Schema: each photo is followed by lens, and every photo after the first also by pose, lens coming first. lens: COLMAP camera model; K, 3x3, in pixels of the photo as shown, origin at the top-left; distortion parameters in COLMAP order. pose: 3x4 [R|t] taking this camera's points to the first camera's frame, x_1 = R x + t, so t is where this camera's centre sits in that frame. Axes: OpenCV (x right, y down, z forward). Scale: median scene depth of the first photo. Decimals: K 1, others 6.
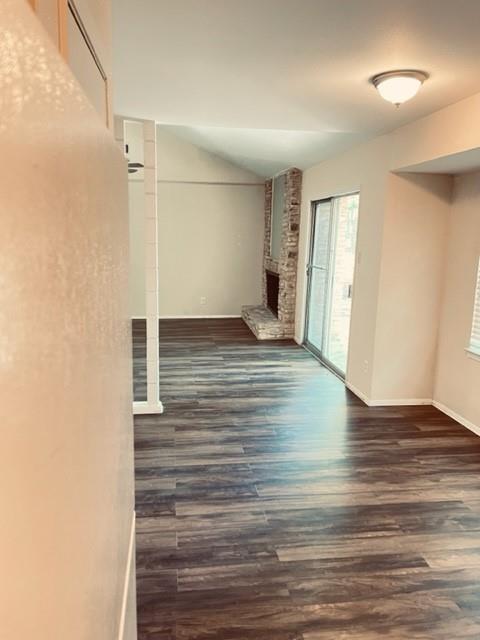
lens RADIAL K [[482.1, 0, 238.6], [0, 482.1, 320.4], [0, 0, 1]] dist [-0.000420, 0.001649]
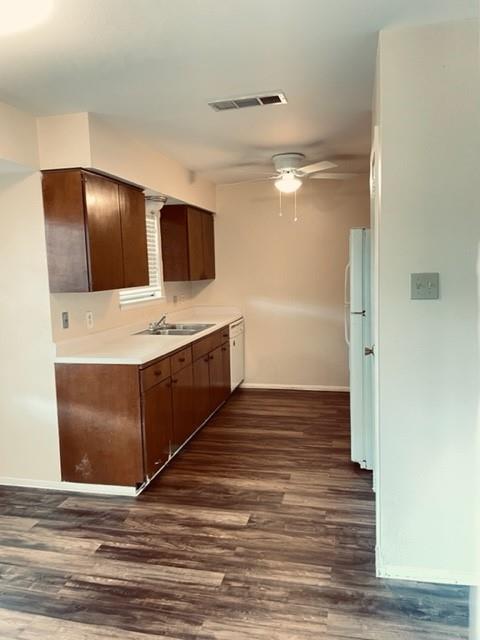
lens RADIAL K [[482.1, 0, 240.4], [0, 482.1, 319.6], [0, 0, 1]] dist [-0.000420, 0.001649]
pose [[-0.932656, -0.031745, 0.359367, -0.283426], [0.075737, 0.956694, 0.281070, -0.270484], [-0.352727, 0.289359, -0.889863, 1.735126]]
